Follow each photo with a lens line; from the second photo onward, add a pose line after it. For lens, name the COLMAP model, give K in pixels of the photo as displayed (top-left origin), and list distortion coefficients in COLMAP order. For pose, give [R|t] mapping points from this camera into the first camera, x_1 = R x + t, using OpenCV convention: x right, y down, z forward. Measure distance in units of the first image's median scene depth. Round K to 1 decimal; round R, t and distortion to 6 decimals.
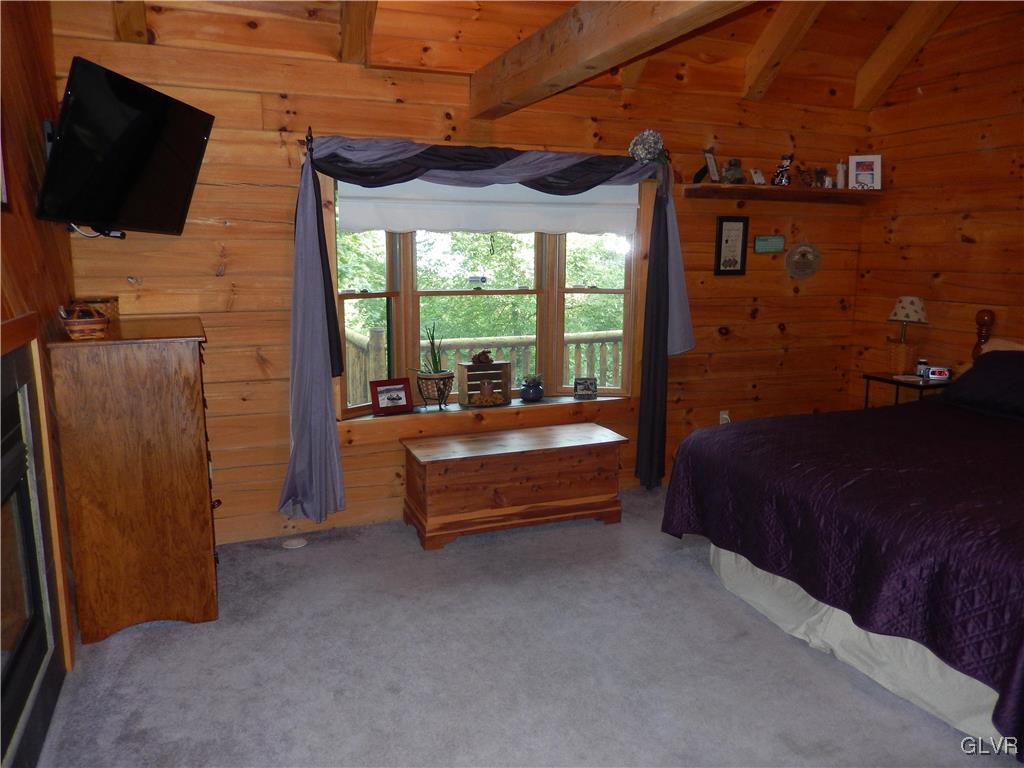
lens RADIAL K [[761.3, 0, 508.8], [0, 761.3, 384.6], [0, 0, 1]] dist [0.002673, -0.011869]
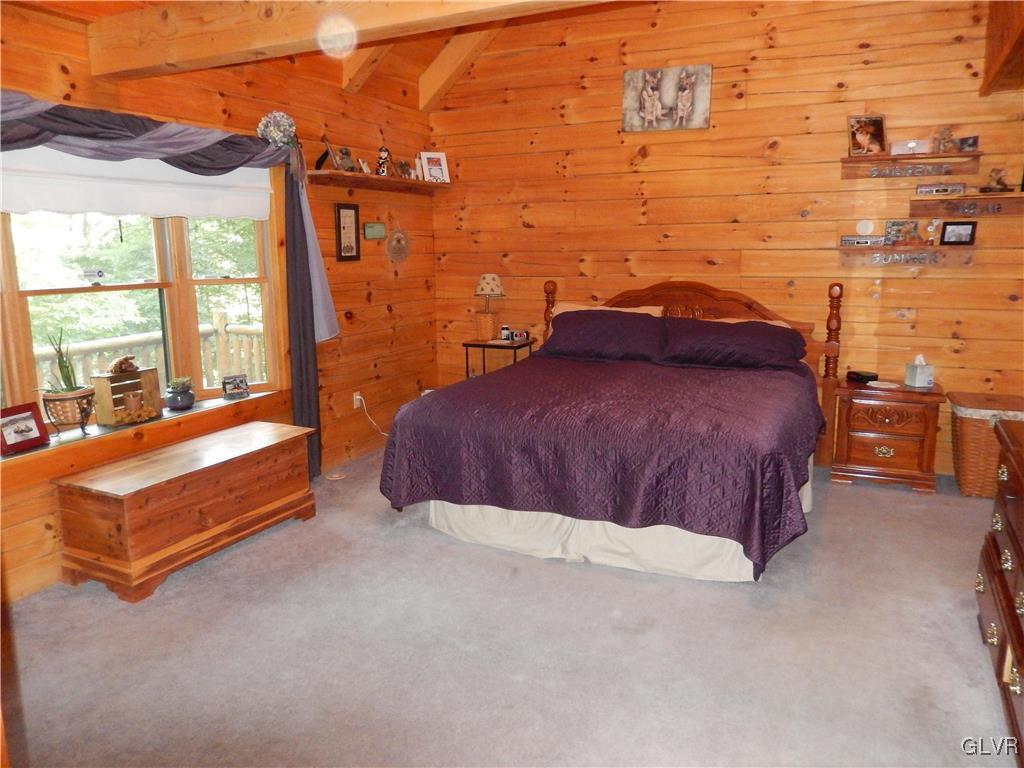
lens RADIAL K [[761.3, 0, 509.7], [0, 761.3, 385.1], [0, 0, 1]] dist [0.002673, -0.011869]
pose [[0.748620, -0.134919, 0.649126, -0.267483], [0.131180, 0.989862, 0.054454, -0.004684], [-0.649892, 0.044387, 0.758729, 0.090801]]
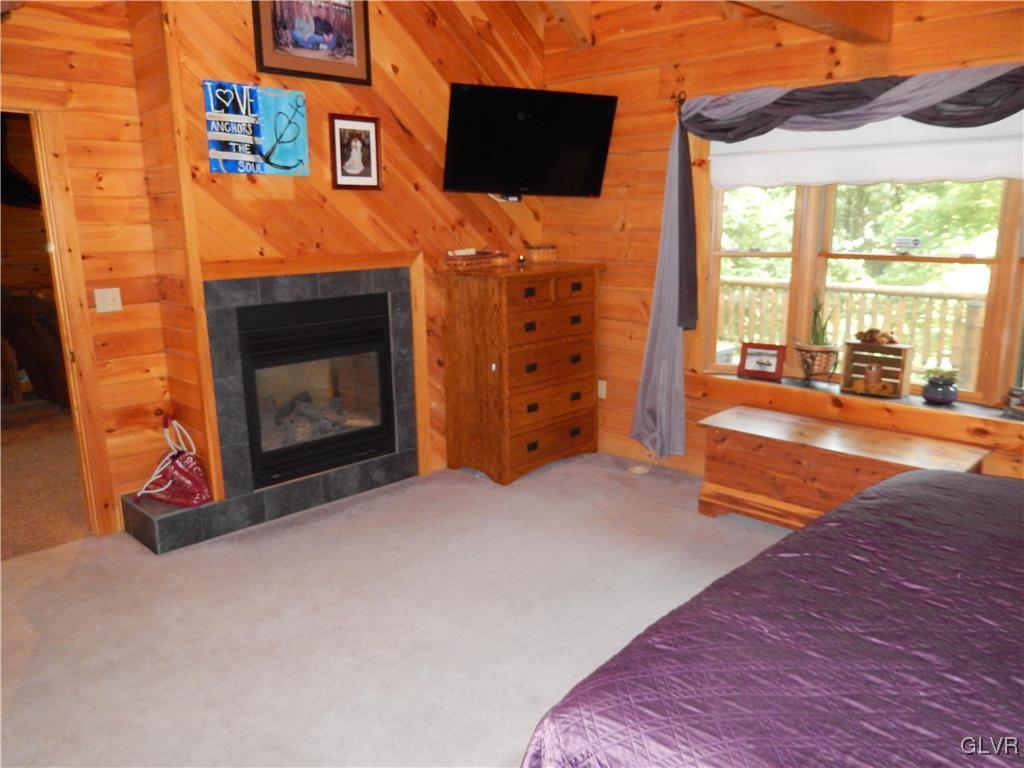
lens RADIAL K [[761.3, 0, 511.9], [0, 761.3, 383.2], [0, 0, 1]] dist [0.002673, -0.011869]
pose [[0.399079, 0.194715, -0.896004, 0.568616], [-0.146806, 0.978154, 0.147180, -0.050444], [0.905088, 0.072802, 0.418946, 0.305831]]
